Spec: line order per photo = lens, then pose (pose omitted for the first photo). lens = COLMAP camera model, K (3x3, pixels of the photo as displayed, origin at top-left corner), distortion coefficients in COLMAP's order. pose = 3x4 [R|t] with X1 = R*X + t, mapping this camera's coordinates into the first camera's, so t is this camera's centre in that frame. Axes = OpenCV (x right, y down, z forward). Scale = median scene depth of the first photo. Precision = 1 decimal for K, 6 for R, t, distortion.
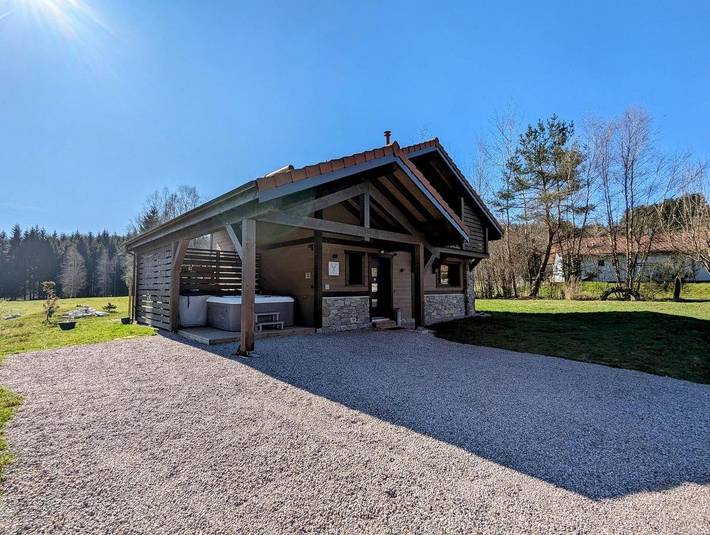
lens RADIAL K [[341.2, 0, 355.0], [0, 341.2, 267.5], [0, 0, 1]] dist [-0.000949, -0.000282]
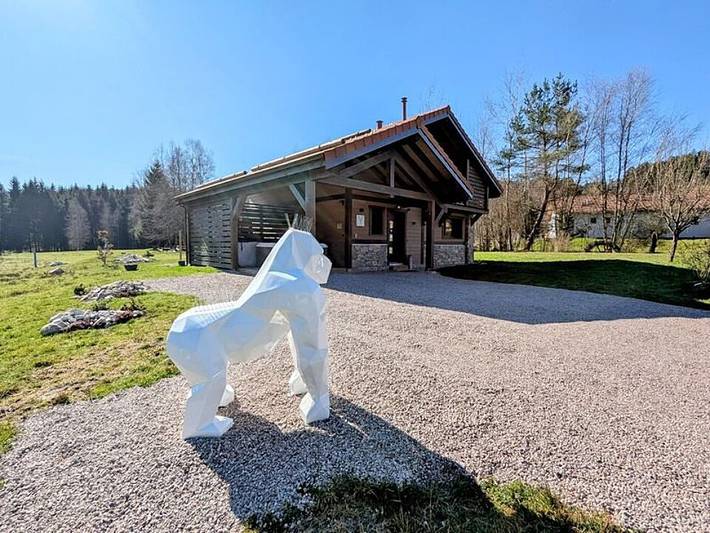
lens RADIAL K [[341.2, 0, 355.0], [0, 341.2, 266.5], [0, 0, 1]] dist [-0.000949, -0.000282]
pose [[0.999939, 0.008732, 0.006744, -0.039340], [-0.009503, 0.992196, 0.124328, 0.006406], [-0.005606, -0.124385, 0.992218, -0.099671]]
